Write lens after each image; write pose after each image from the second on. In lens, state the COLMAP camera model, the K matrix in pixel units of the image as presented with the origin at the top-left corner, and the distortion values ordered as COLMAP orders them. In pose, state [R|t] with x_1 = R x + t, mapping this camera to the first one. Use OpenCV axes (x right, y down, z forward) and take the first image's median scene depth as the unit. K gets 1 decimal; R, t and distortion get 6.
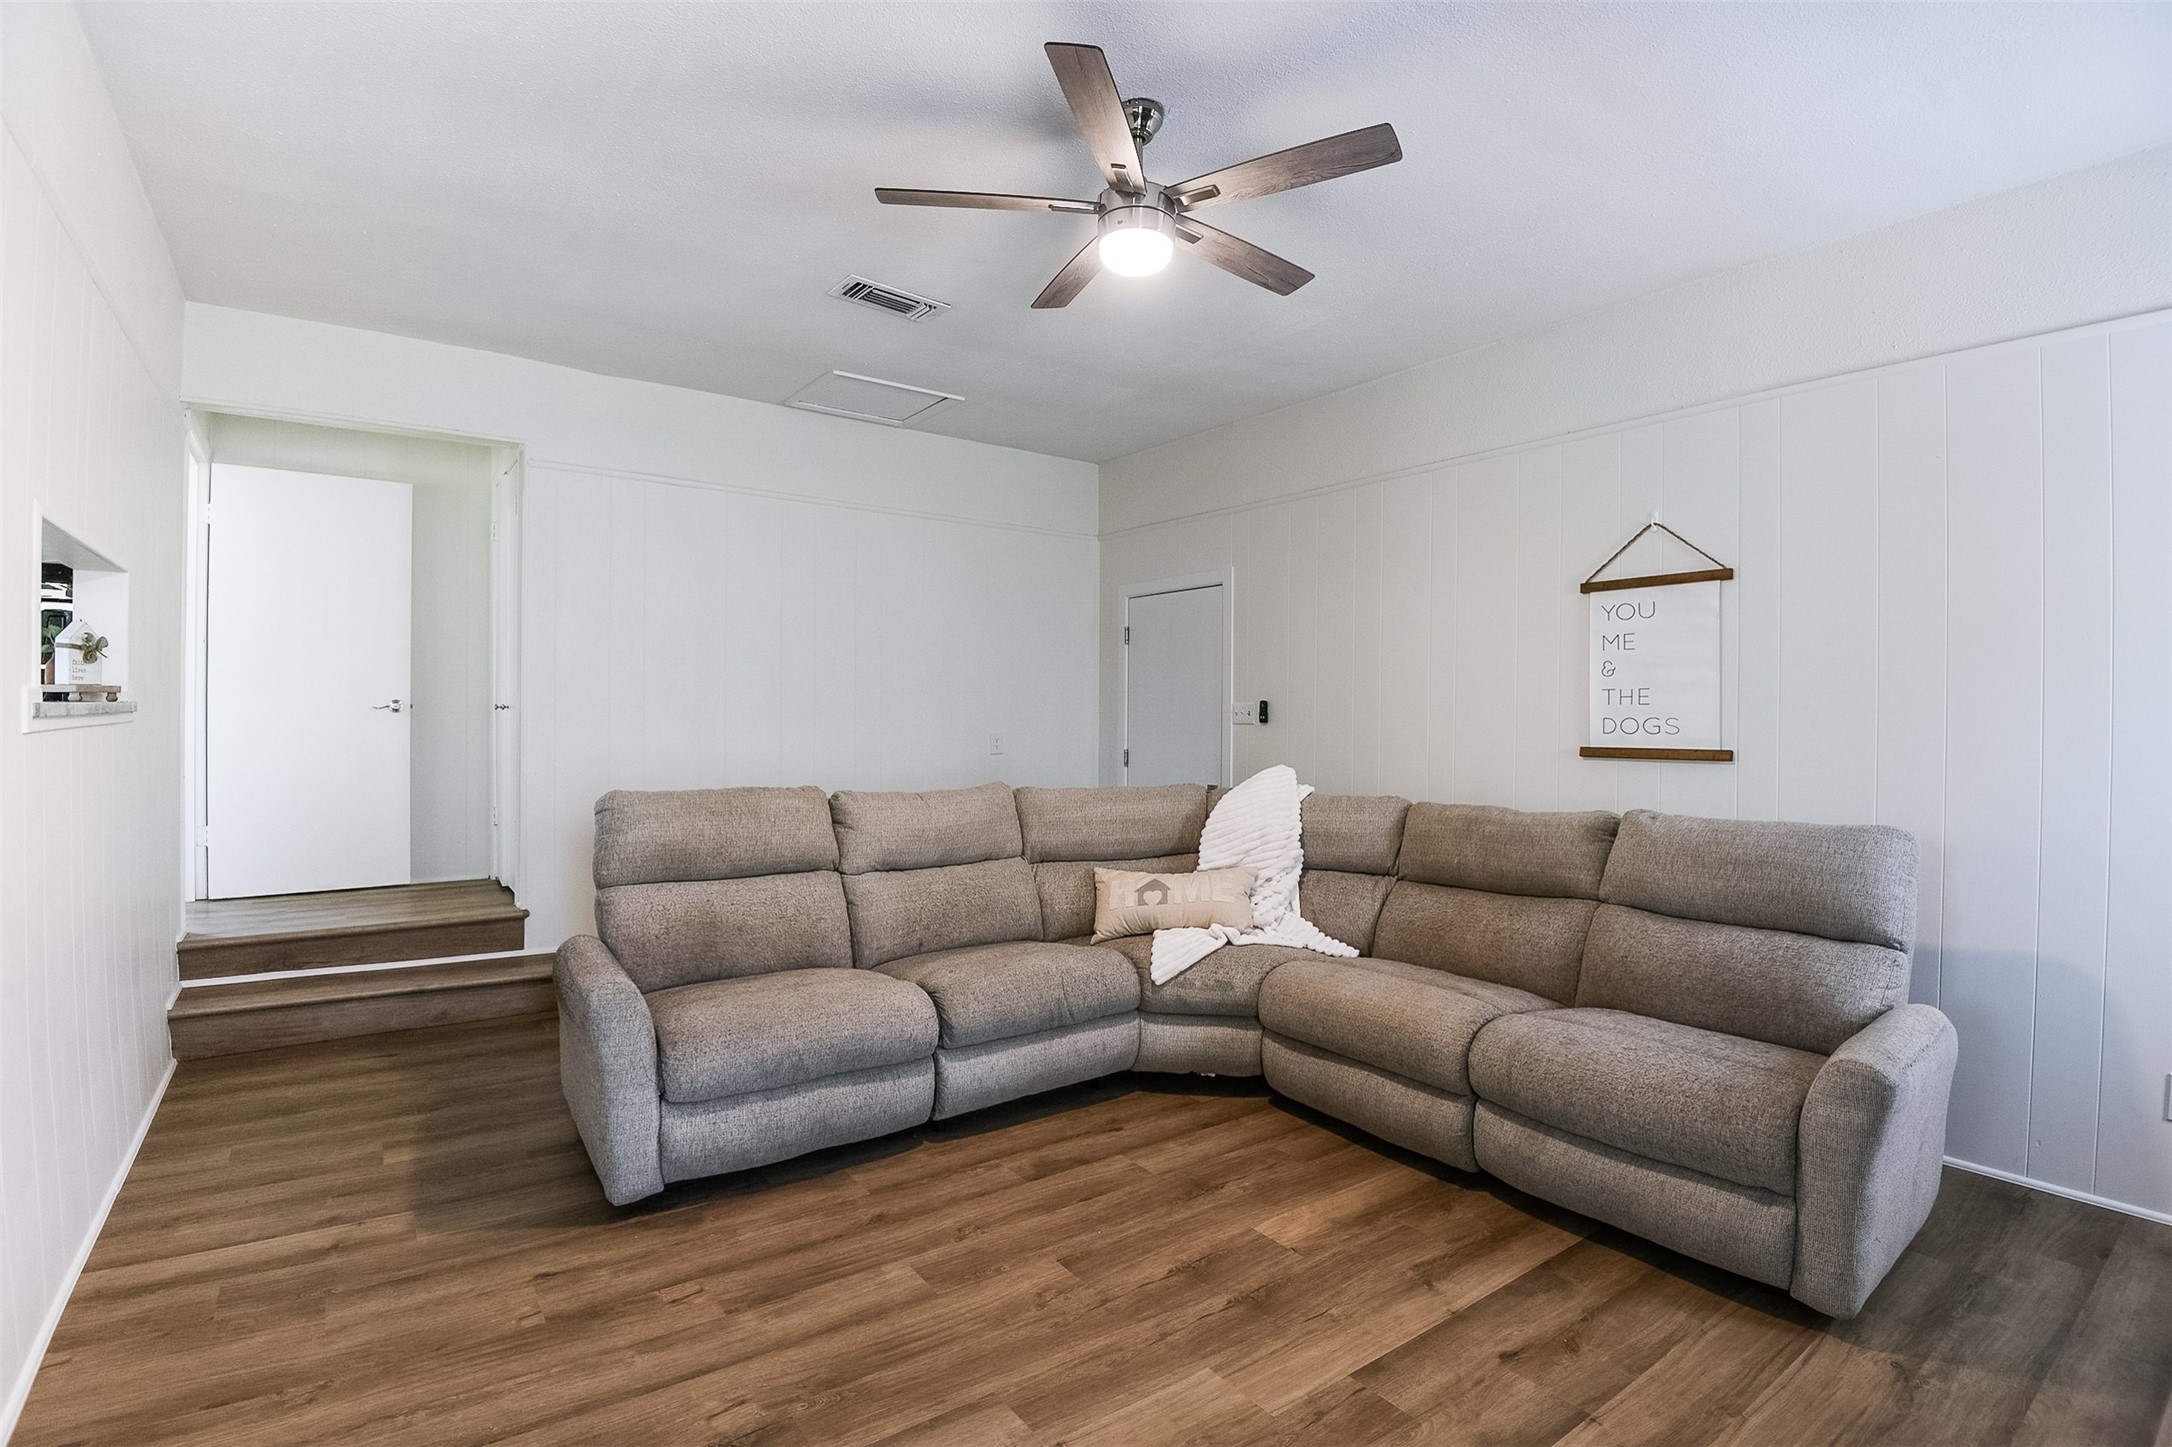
lens RADIAL K [[1019.3, 0, 1086.0], [0, 1019.3, 723.5], [0, 0, 1]] dist [0.000108, -0.031280]
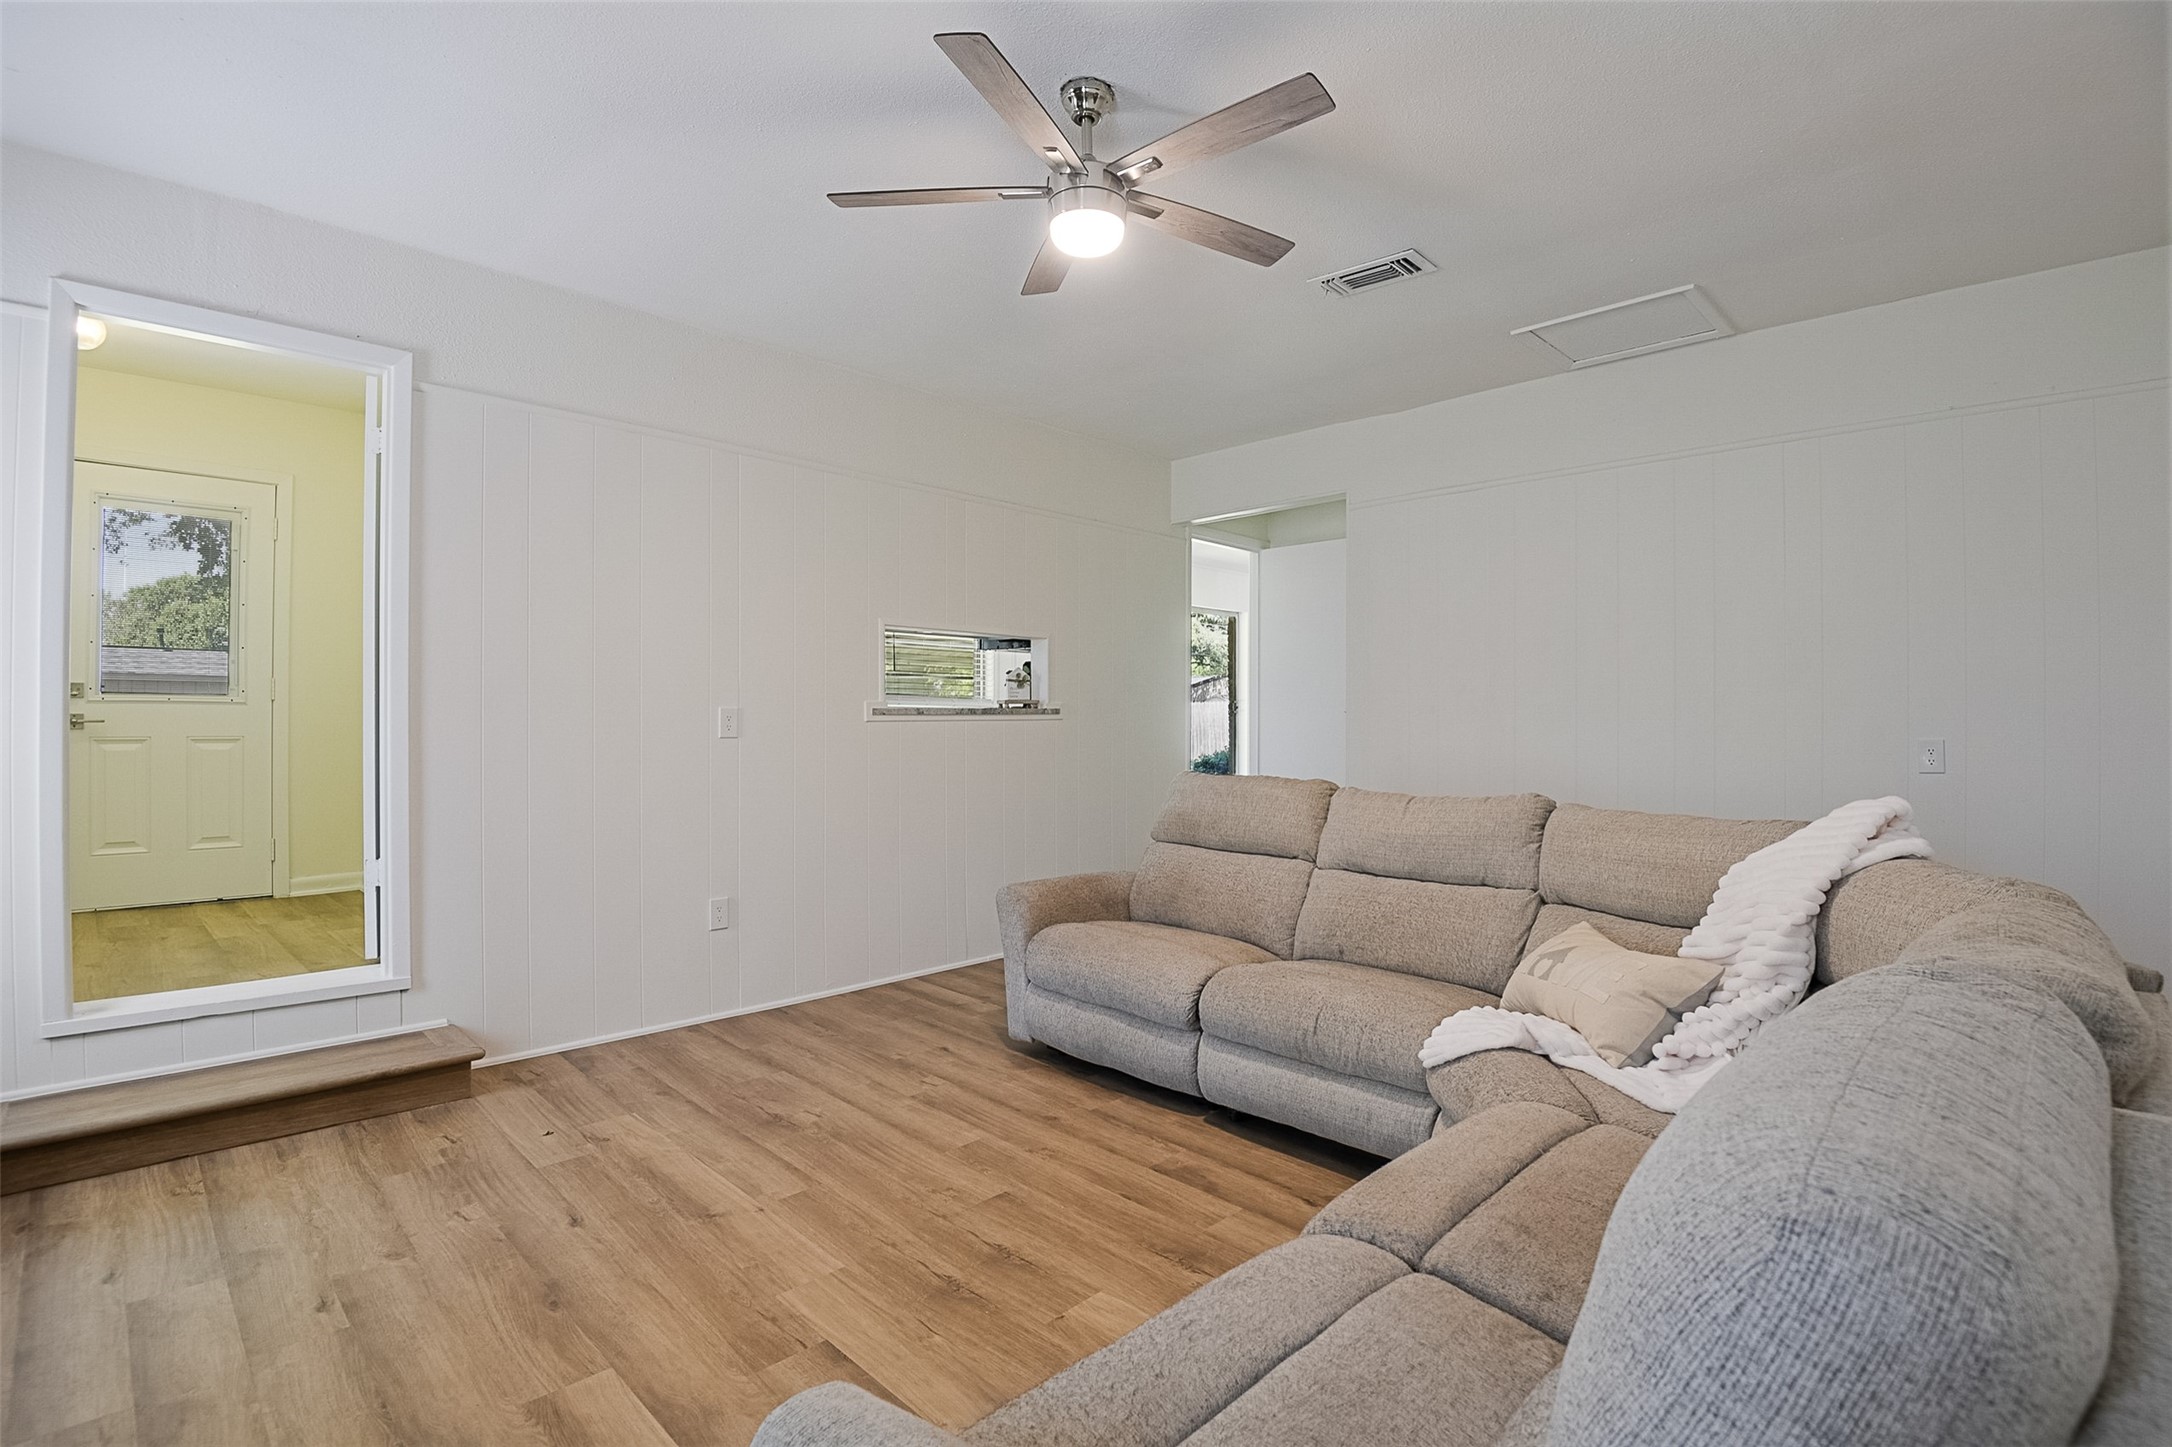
lens RADIAL K [[1041.6, 0, 1085.6], [0, 1041.6, 713.6], [0, 0, 1]] dist [0.003184, 0.000260]
pose [[0.145927, -0.010013, -0.989245, 1.085879], [-0.007211, 0.999911, -0.011185, 0.010745], [0.989269, 0.008766, 0.145842, 0.878096]]
